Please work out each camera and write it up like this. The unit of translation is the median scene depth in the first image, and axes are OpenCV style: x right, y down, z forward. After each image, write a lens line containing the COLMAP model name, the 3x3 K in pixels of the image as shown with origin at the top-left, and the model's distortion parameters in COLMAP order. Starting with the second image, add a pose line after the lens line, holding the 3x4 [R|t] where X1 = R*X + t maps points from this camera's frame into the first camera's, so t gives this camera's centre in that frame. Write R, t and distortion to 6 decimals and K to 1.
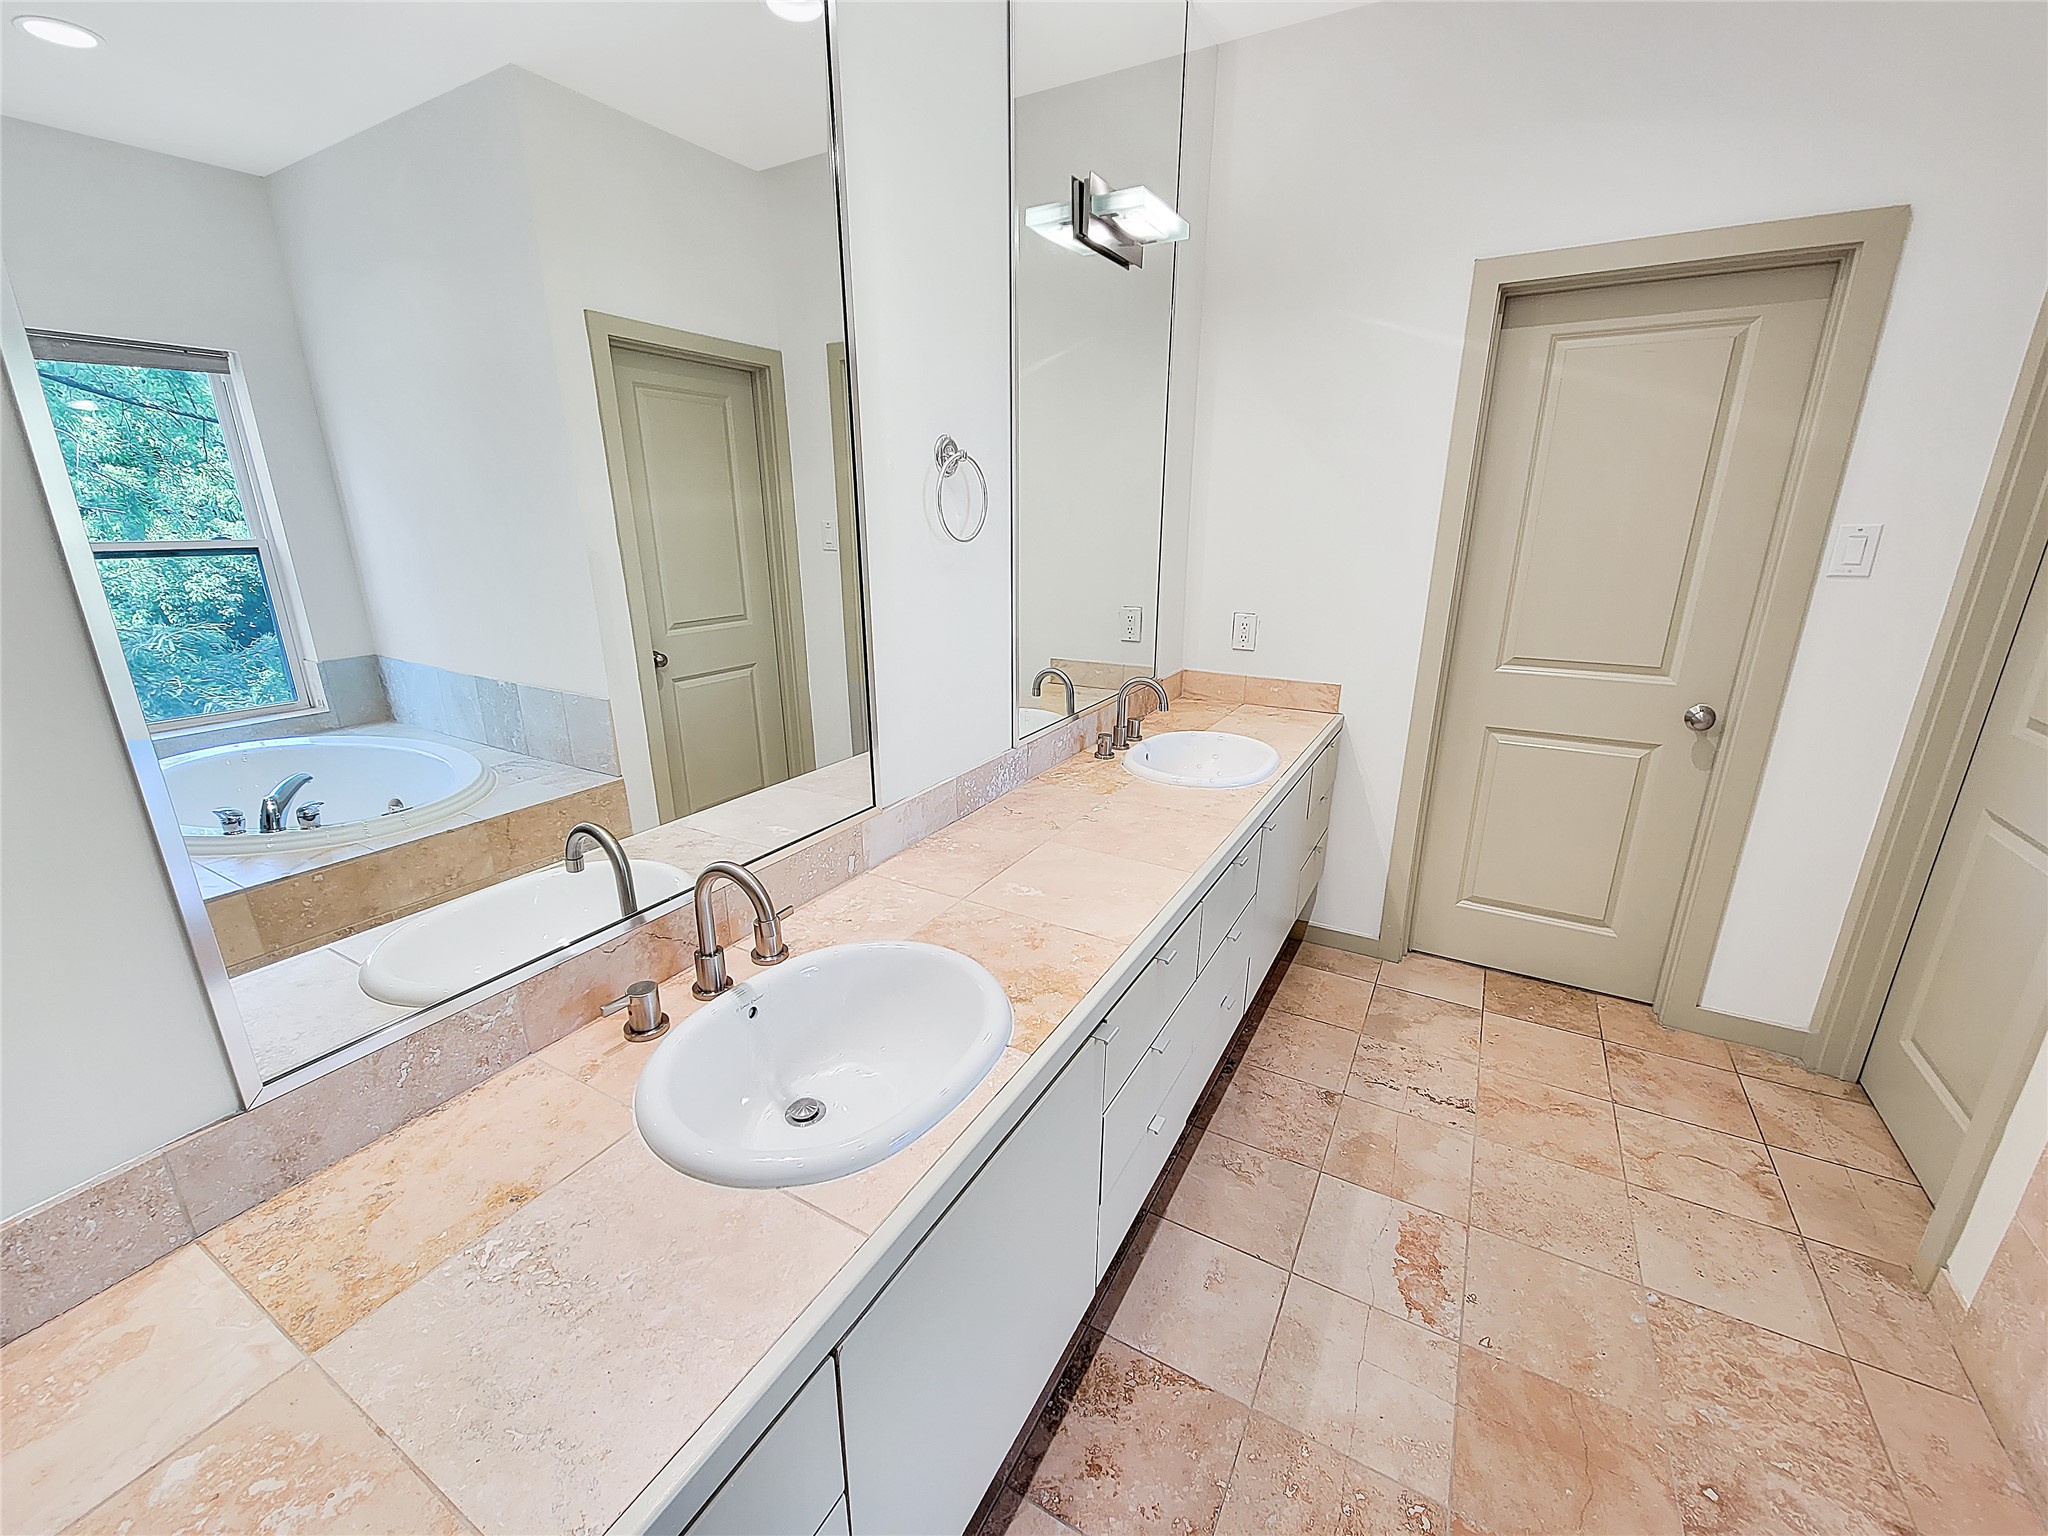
lens RADIAL K [[845.1, 0, 1015.8], [0, 845.1, 779.6], [0, 0, 1]] dist [0.001542, -0.001940]
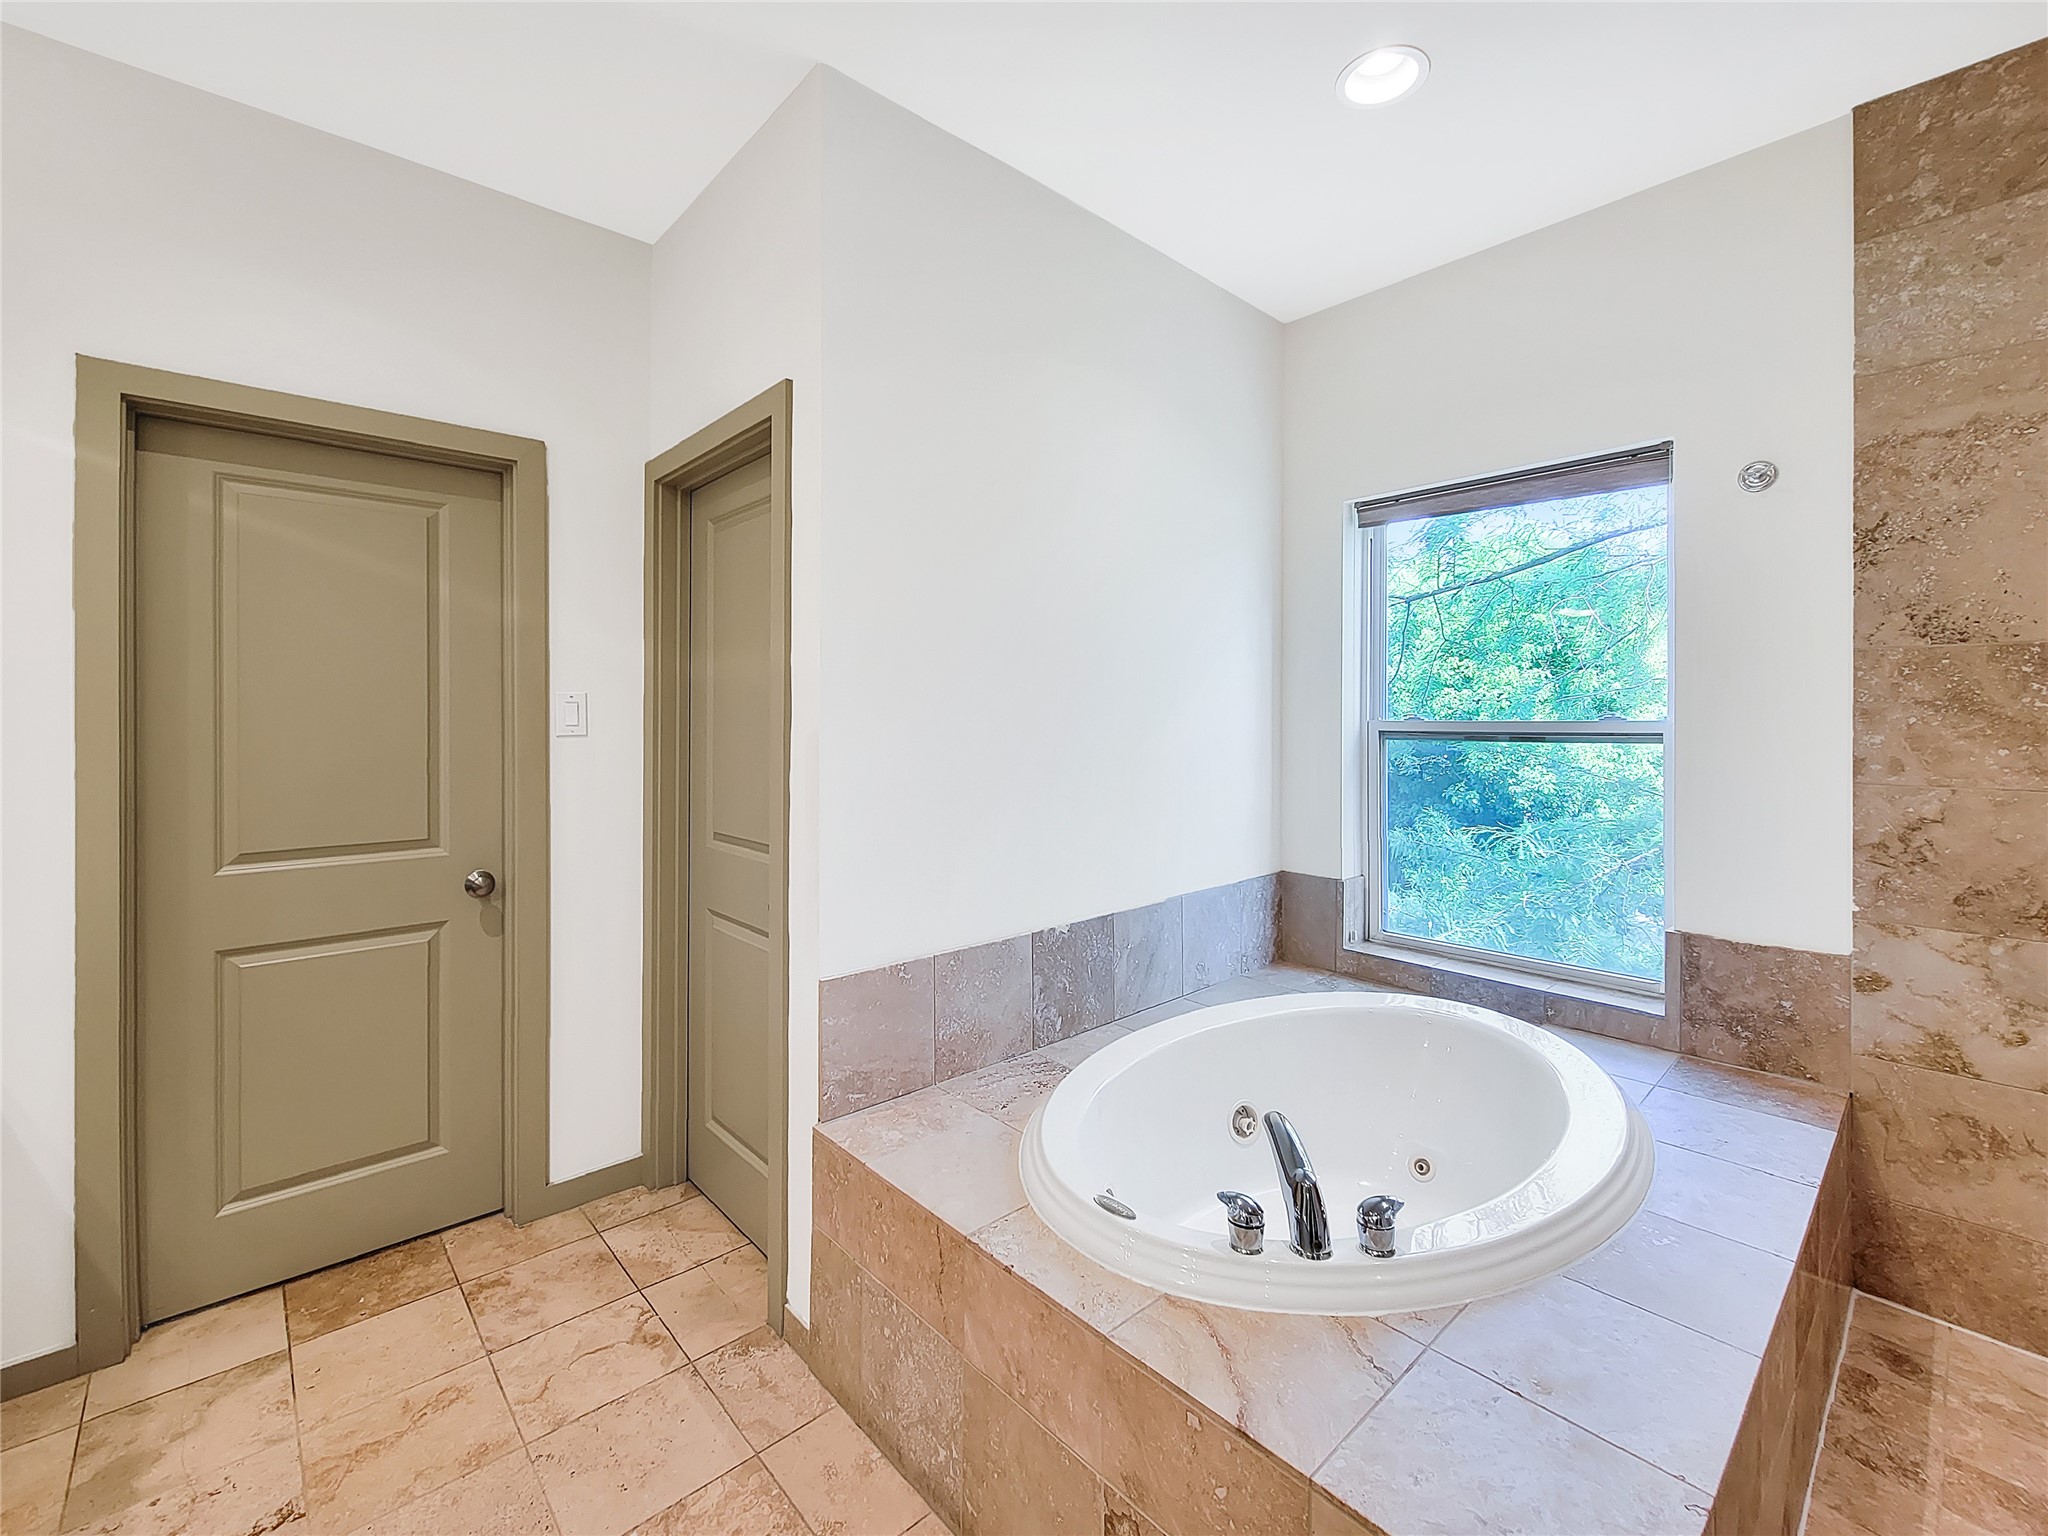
lens RADIAL K [[869.3, 0, 1043.8], [0, 869.3, 719.5], [0, 0, 1]] dist [0.003252, -0.001881]
pose [[0.299110, -0.000558, 0.954219, 0.064344], [0.283986, 0.954739, -0.088461, 0.021728], [-0.910980, 0.297444, 0.285730, 0.087873]]
